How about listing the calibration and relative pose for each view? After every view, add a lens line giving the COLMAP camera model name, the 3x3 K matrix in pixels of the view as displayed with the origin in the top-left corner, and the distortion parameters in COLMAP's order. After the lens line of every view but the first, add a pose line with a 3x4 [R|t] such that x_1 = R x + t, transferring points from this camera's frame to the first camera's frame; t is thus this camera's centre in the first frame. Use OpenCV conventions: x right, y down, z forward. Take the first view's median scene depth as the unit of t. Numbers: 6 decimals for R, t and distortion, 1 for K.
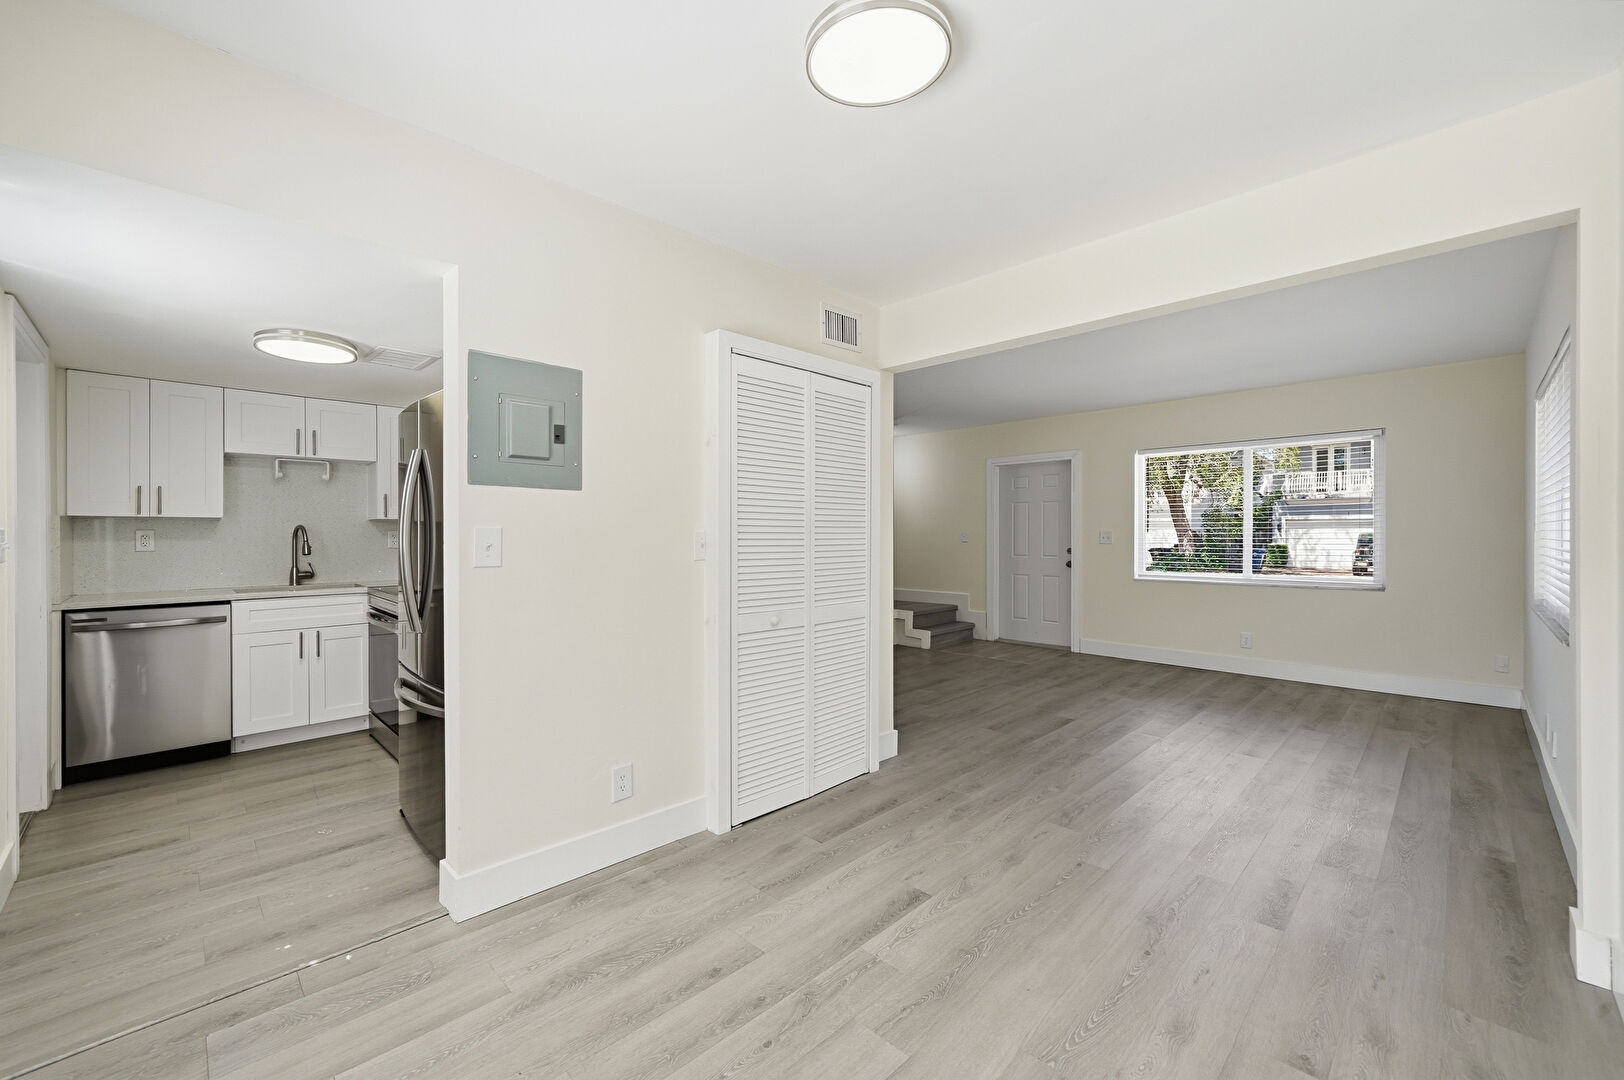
lens RADIAL K [[658.5, 0, 812.0], [0, 658.5, 540.0], [0, 0, 1]] dist [-0.000459, 0.000005]
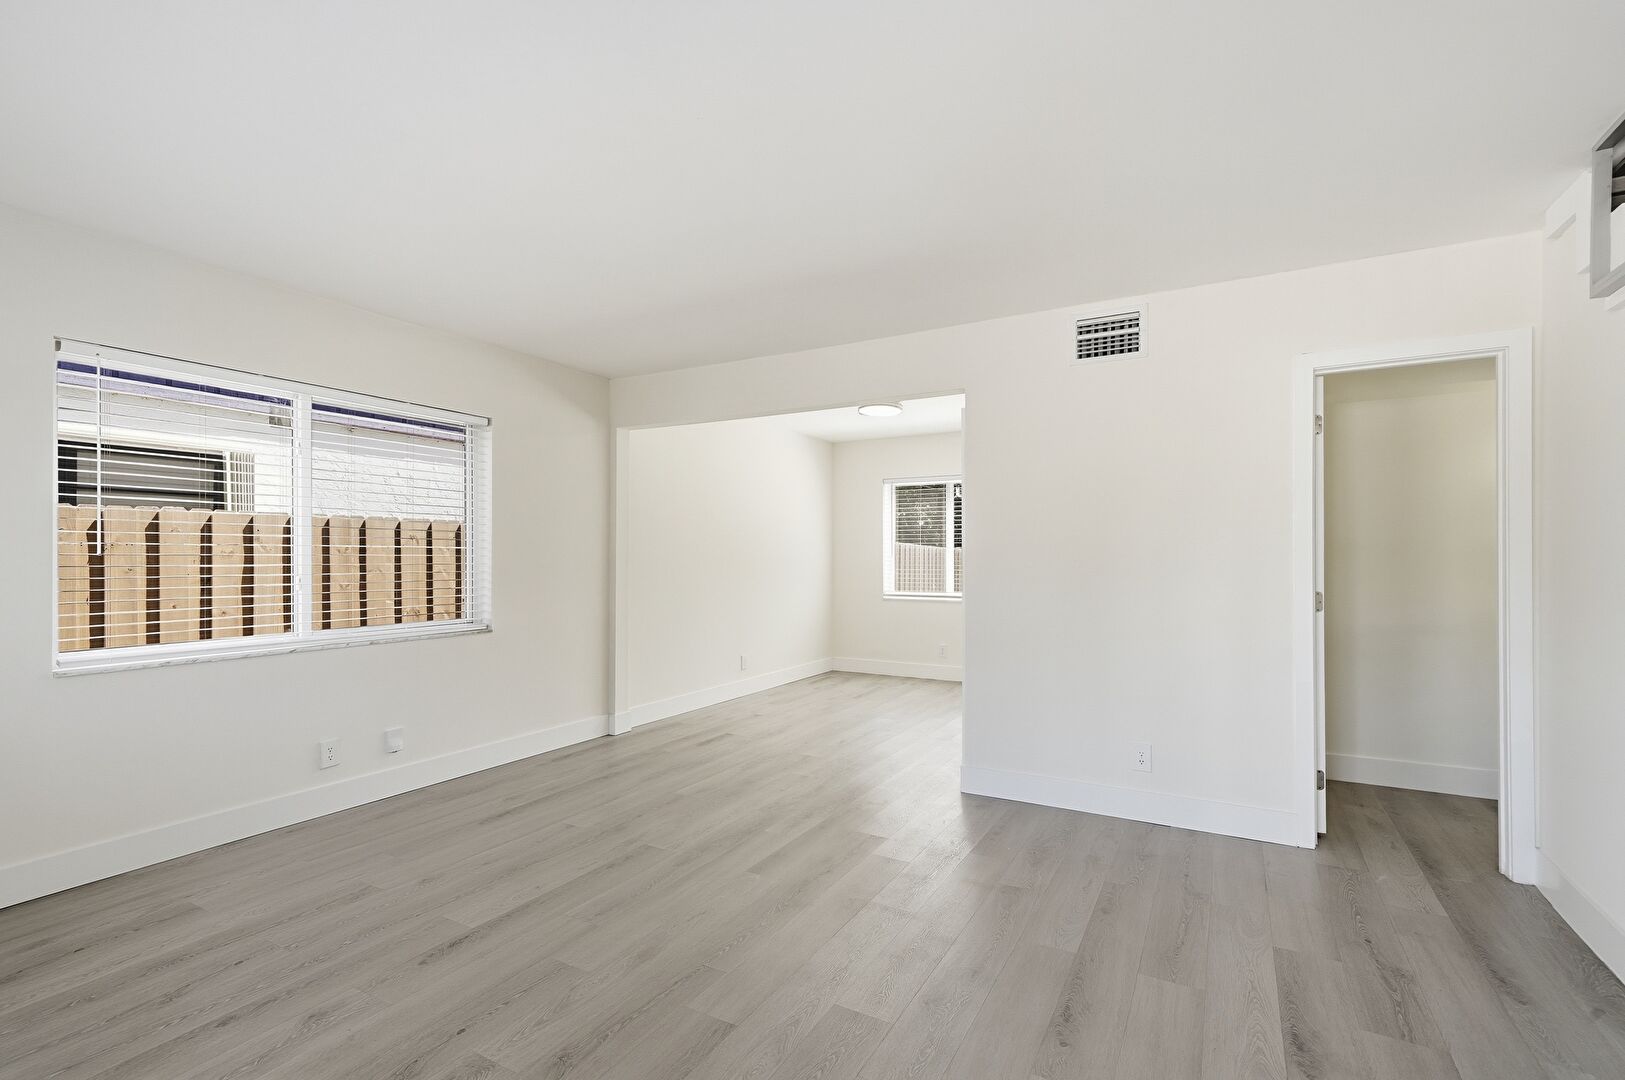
lens RADIAL K [[757.4, 0, 812.5], [0, 757.4, 540.0], [0, 0, 1]] dist [0.003856, 0.000767]
pose [[-0.962481, -0.001841, -0.271343, 0.303319], [-0.000520, 0.999988, -0.004939, -0.012771], [0.271348, -0.004612, -0.962470, 0.964659]]
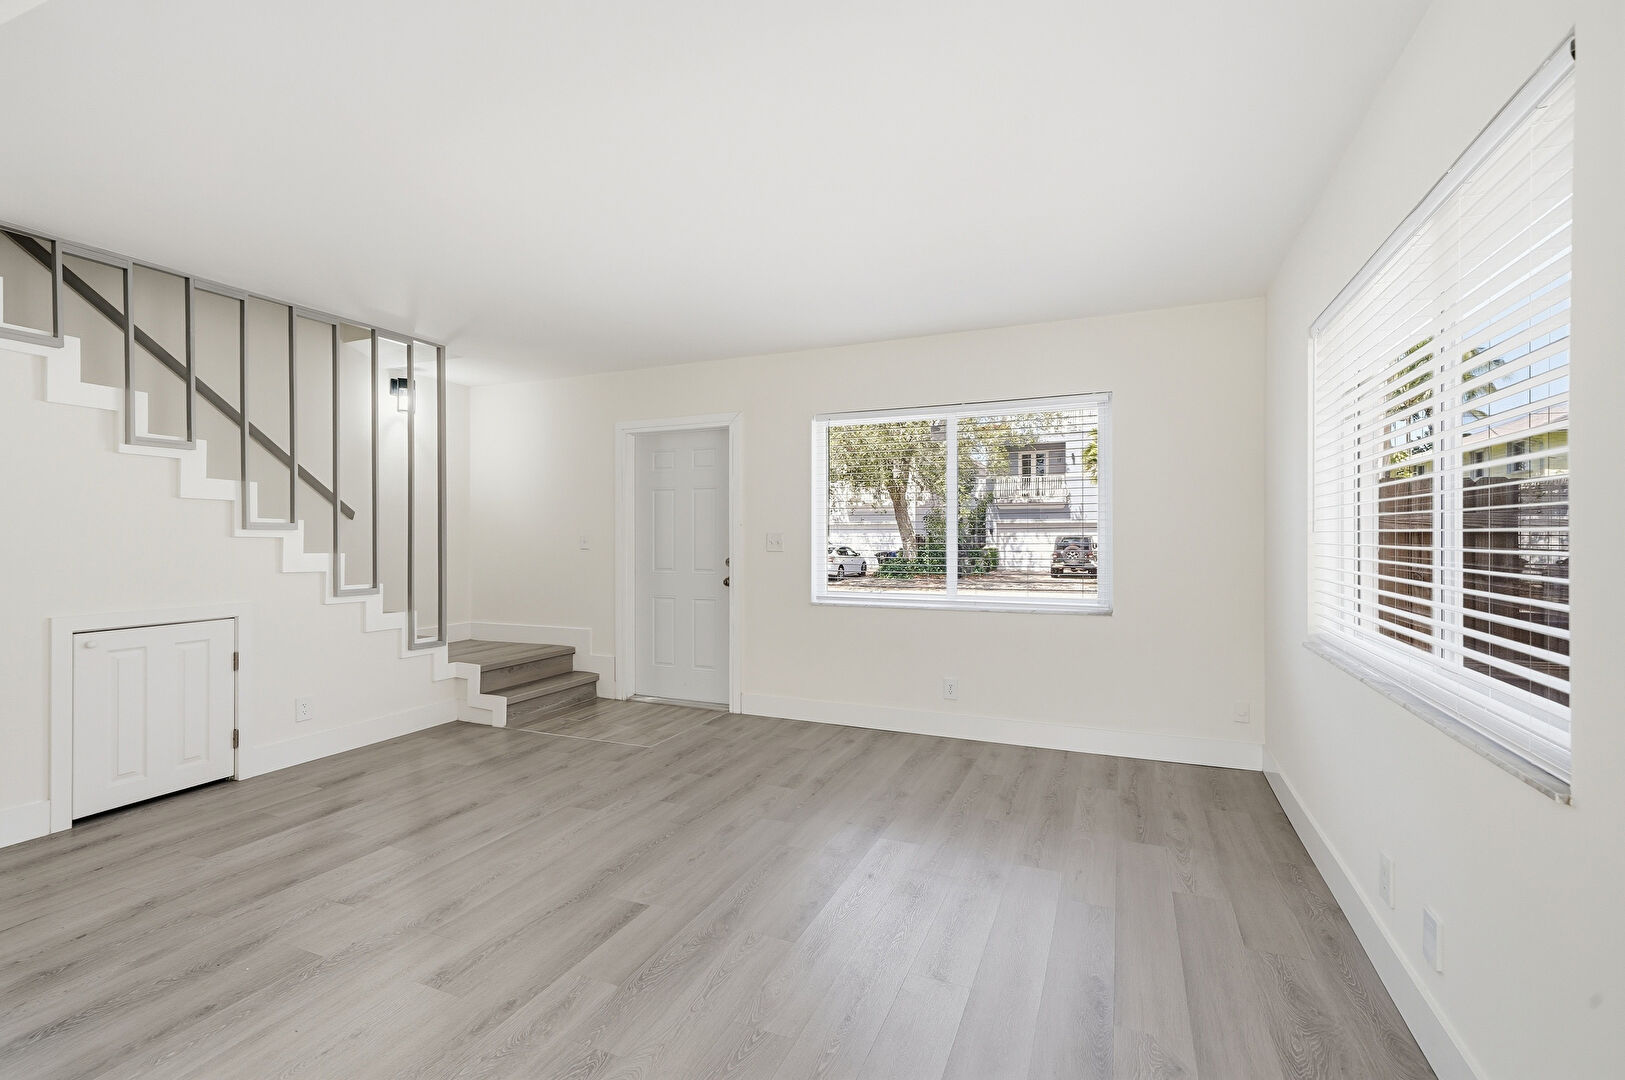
lens RADIAL K [[726.3, 0, 812.5], [0, 726.3, 540.0], [0, 0, 1]] dist [0.009376, 0.000295]
pose [[0.930384, -0.001685, 0.366581, 0.180347], [0.003754, 0.999981, -0.004933, -0.001909], [-0.366566, 0.005966, 0.930373, 0.250567]]
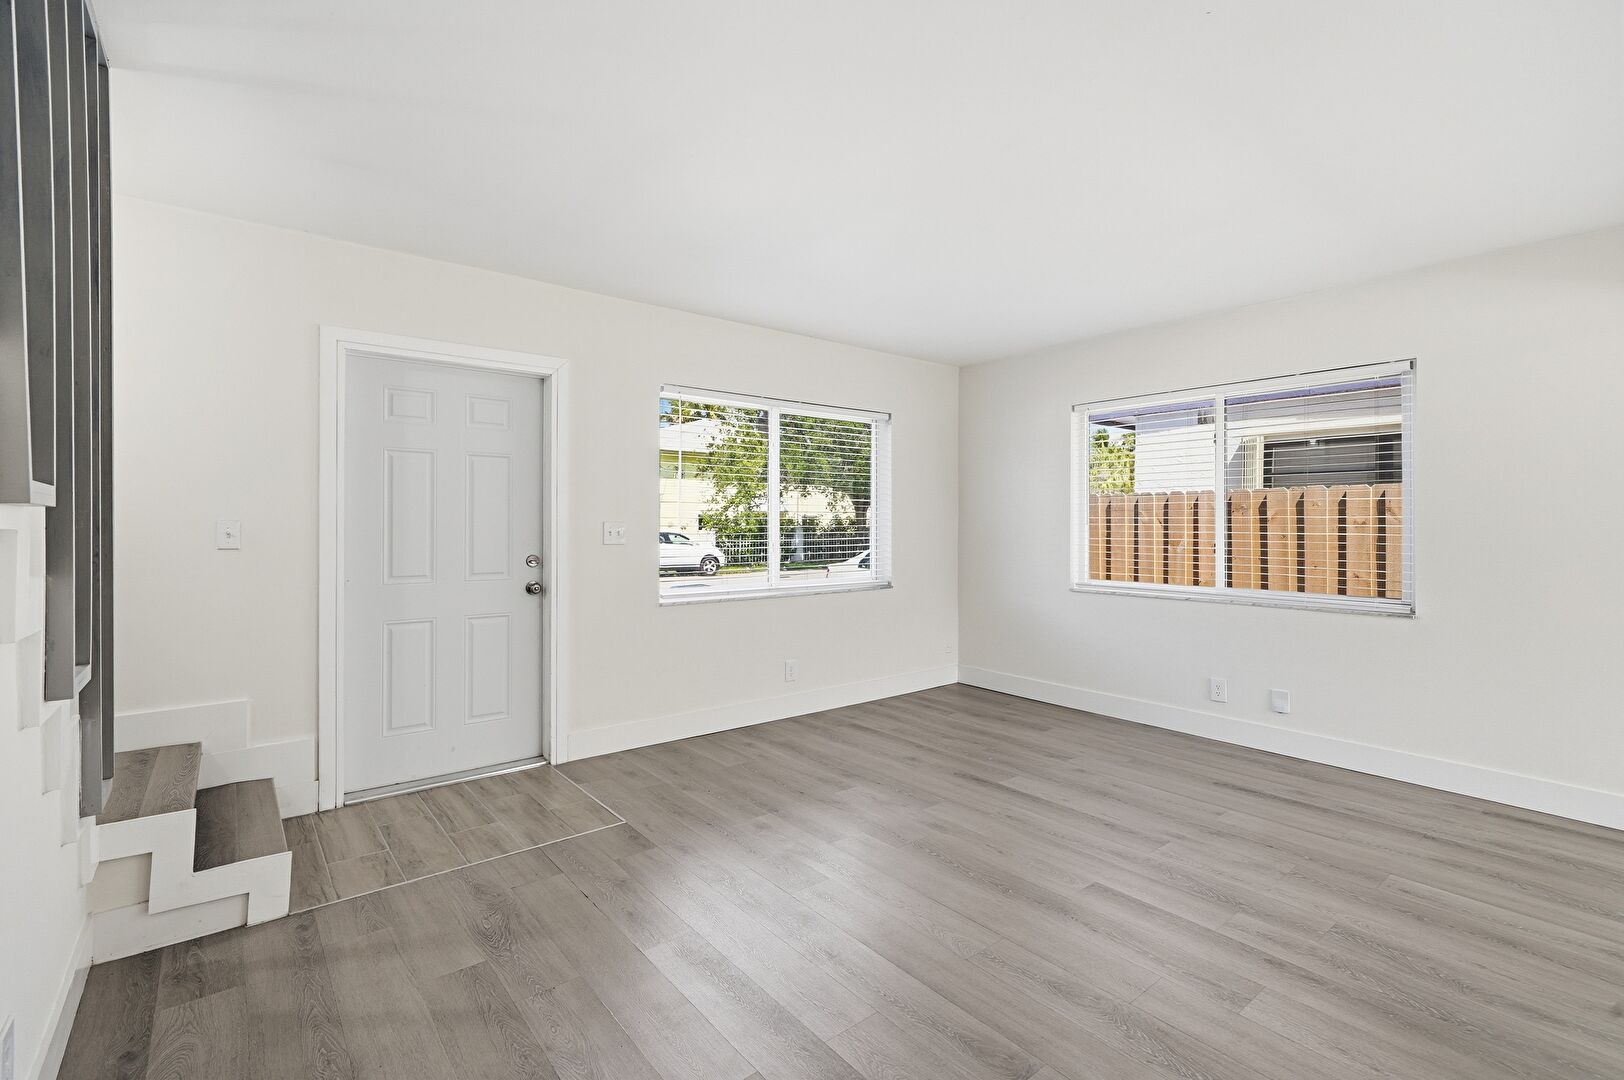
lens RADIAL K [[725.8, 0, 812.0], [0, 725.8, 540.0], [0, 0, 1]] dist [0.009376, 0.000295]
pose [[0.110562, -0.017226, 0.993720, -0.111101], [0.009302, 0.999824, 0.016296, -0.005898], [-0.993826, 0.007442, 0.110702, 0.667107]]
